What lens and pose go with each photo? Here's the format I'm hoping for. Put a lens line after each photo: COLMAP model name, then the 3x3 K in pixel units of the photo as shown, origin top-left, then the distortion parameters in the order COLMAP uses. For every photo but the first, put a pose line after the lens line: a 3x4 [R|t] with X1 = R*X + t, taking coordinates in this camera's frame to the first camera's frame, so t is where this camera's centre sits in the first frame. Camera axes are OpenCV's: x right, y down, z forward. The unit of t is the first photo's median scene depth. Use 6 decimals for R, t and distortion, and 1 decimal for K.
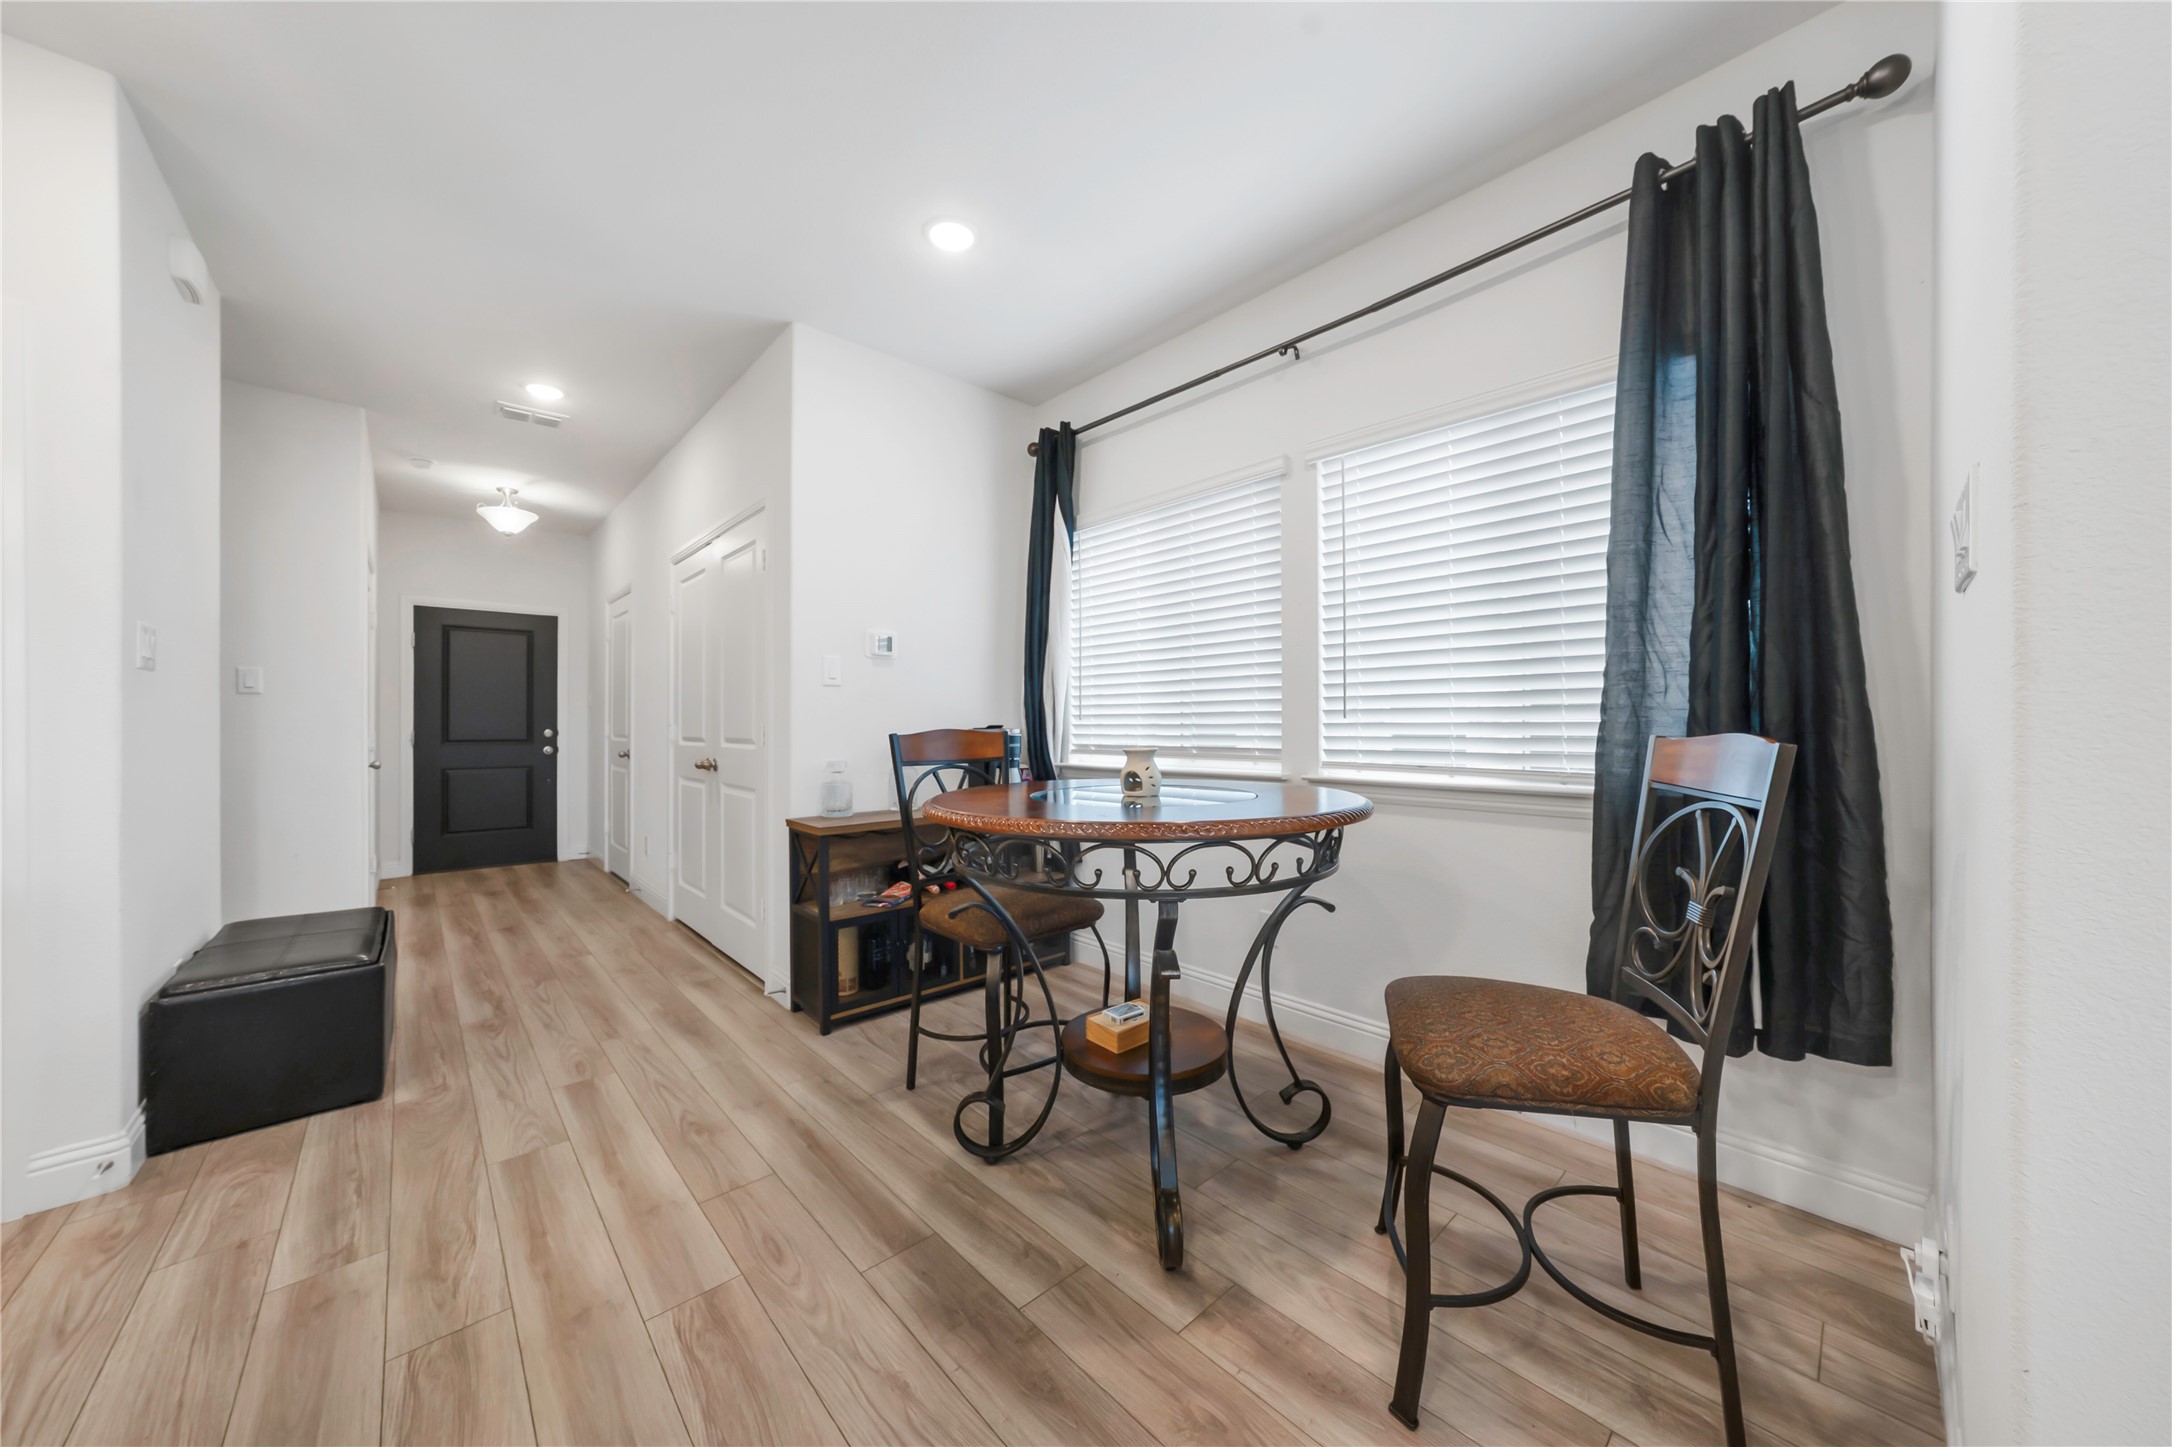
lens RADIAL K [[748.5, 0, 1094.4], [0, 748.5, 722.4], [0, 0, 1]] dist [-0.029992, 0.008191]
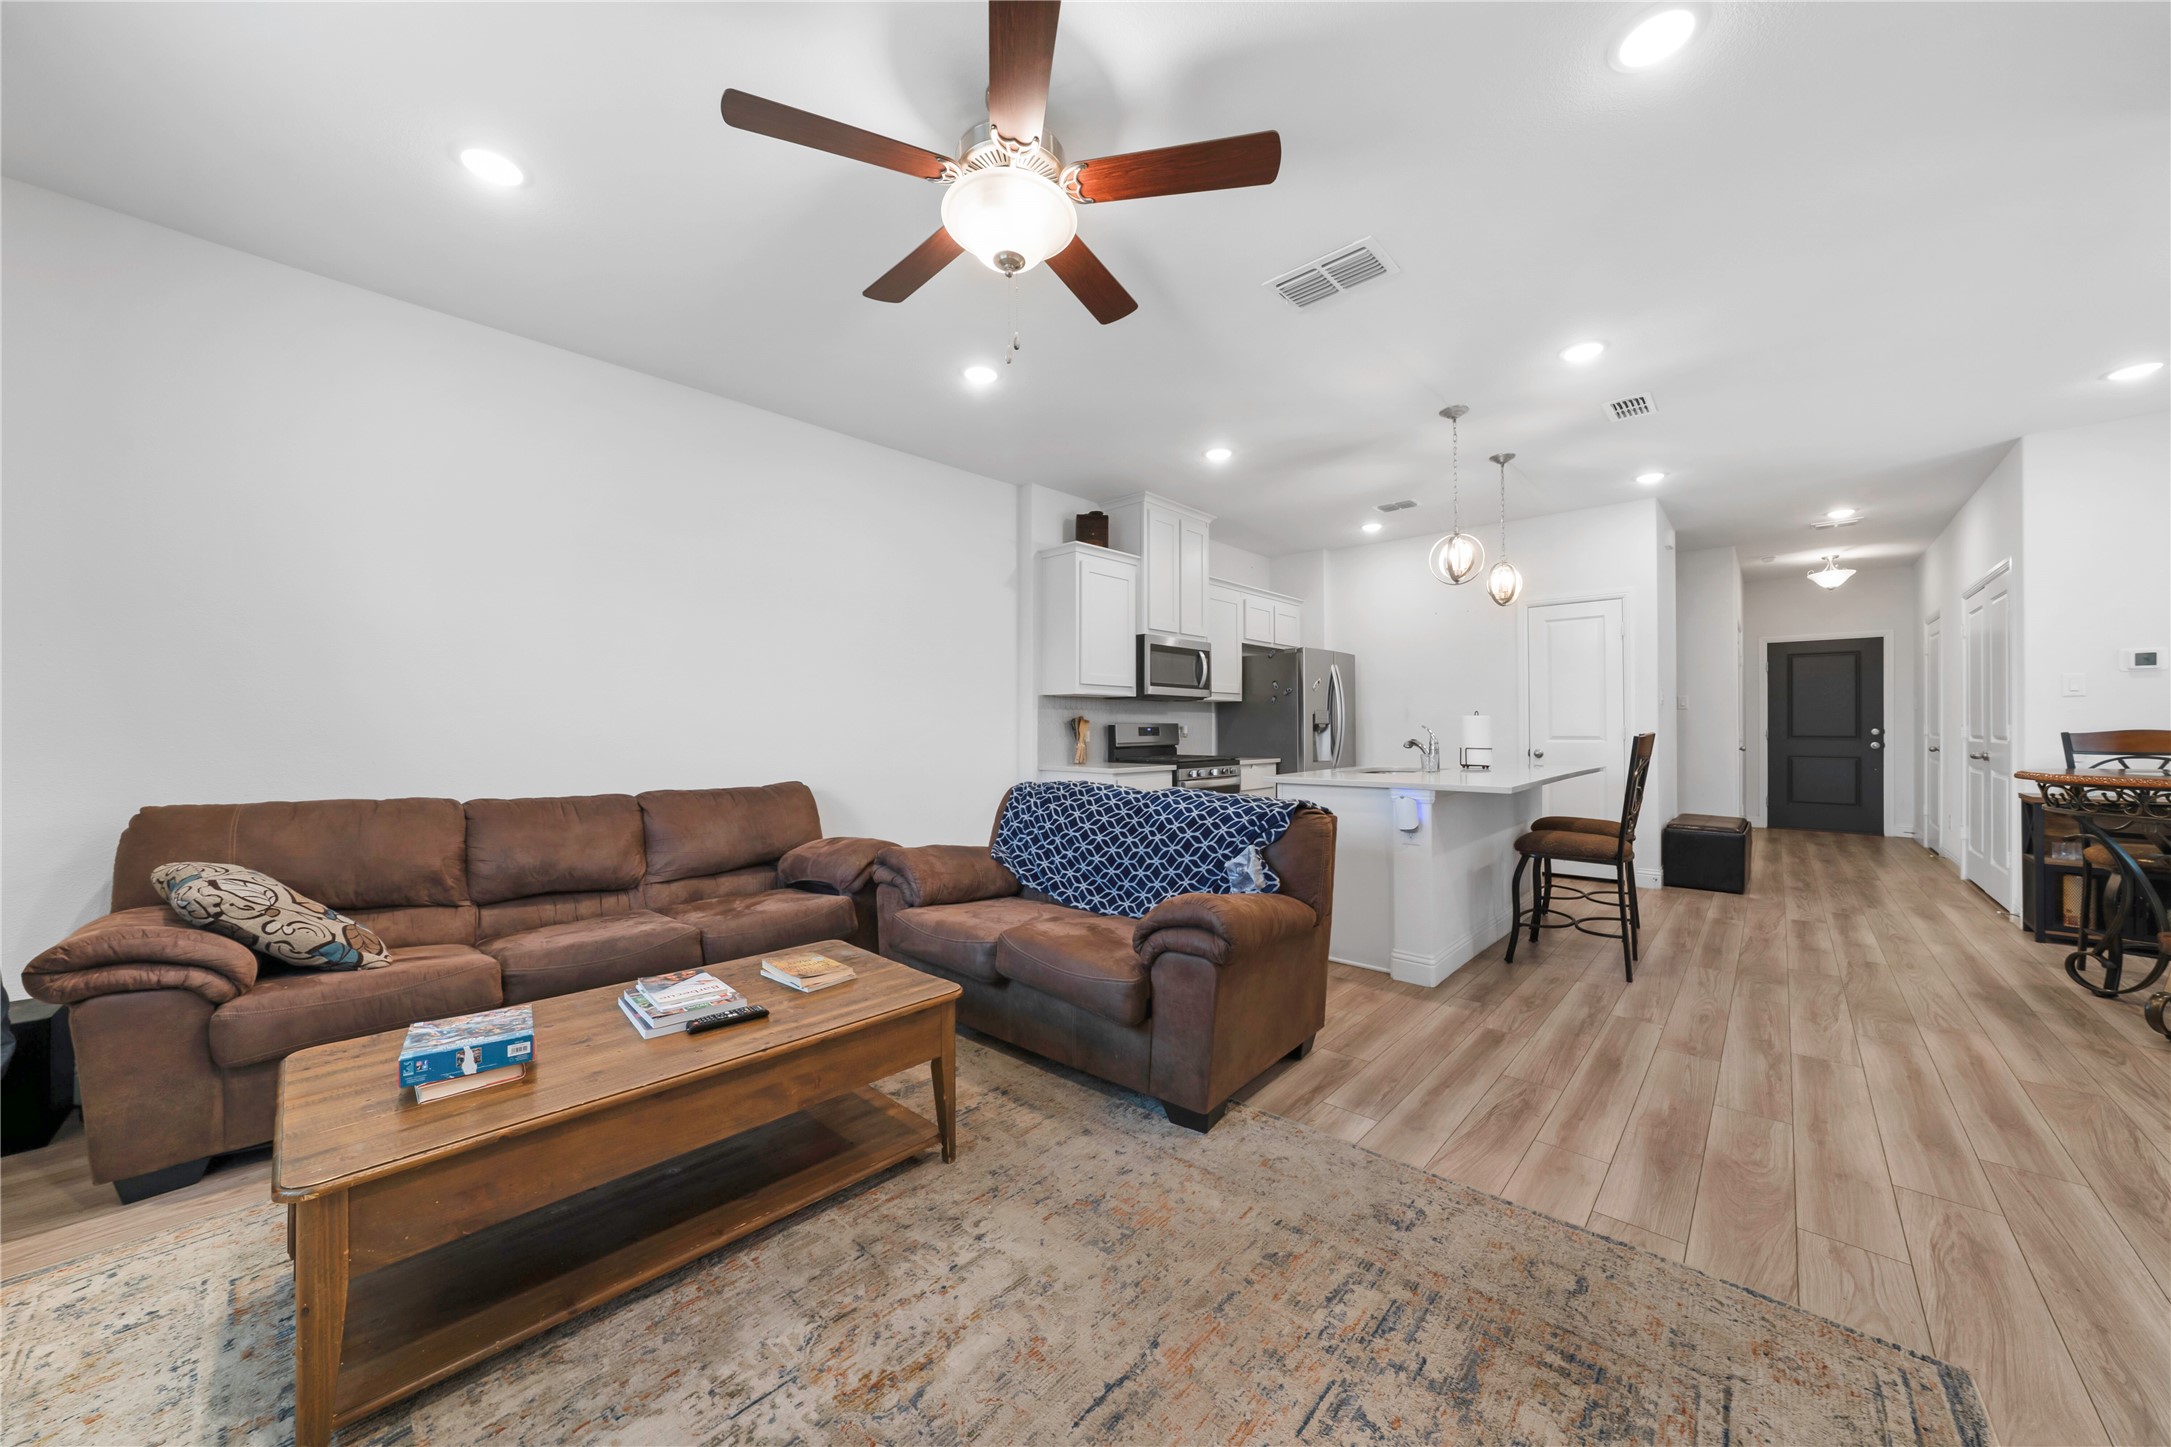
lens RADIAL K [[748.1, 0, 1093.9], [0, 748.1, 722.4], [0, 0, 1]] dist [-0.029992, 0.008191]
pose [[0.069689, -0.000823, -0.997568, 1.332571], [0.002023, 0.999998, -0.000683, -0.009632], [0.997567, -0.001971, 0.069691, -1.344570]]
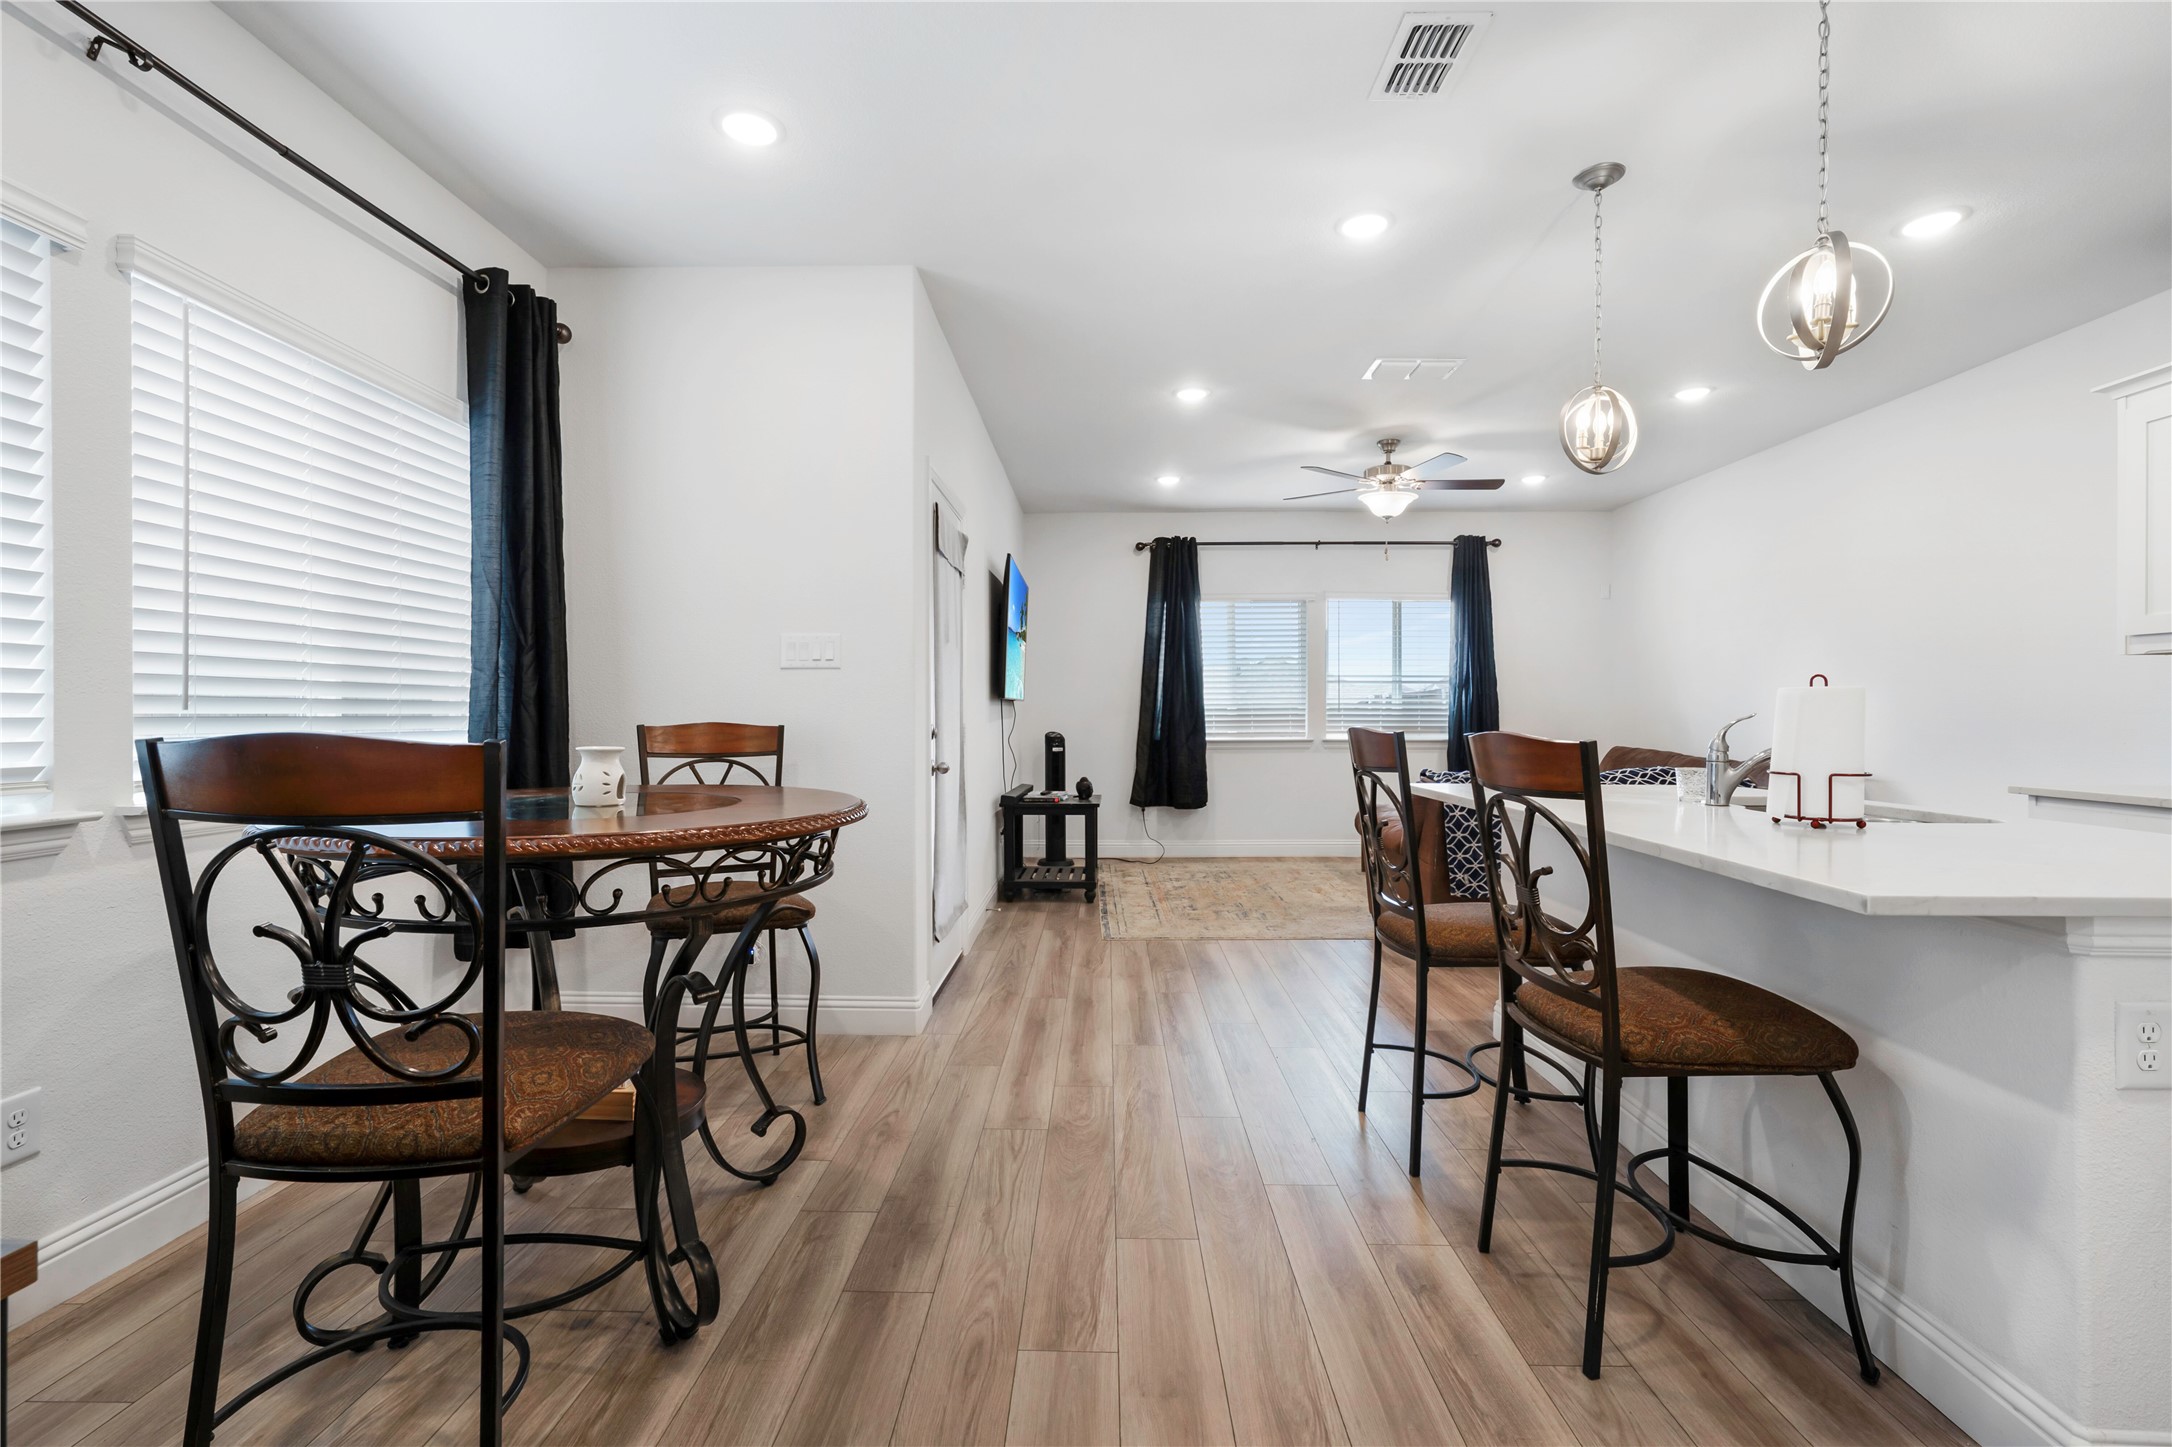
lens RADIAL K [[947.4, 0, 1093.1], [0, 947.4, 719.3], [0, 0, 1]] dist [-0.026250, 0.013465]
pose [[-0.722280, 0.000121, 0.691601, -1.065982], [0.002757, 0.999993, 0.002704, 0.004062], [-0.691595, 0.003860, -0.722275, 1.413420]]
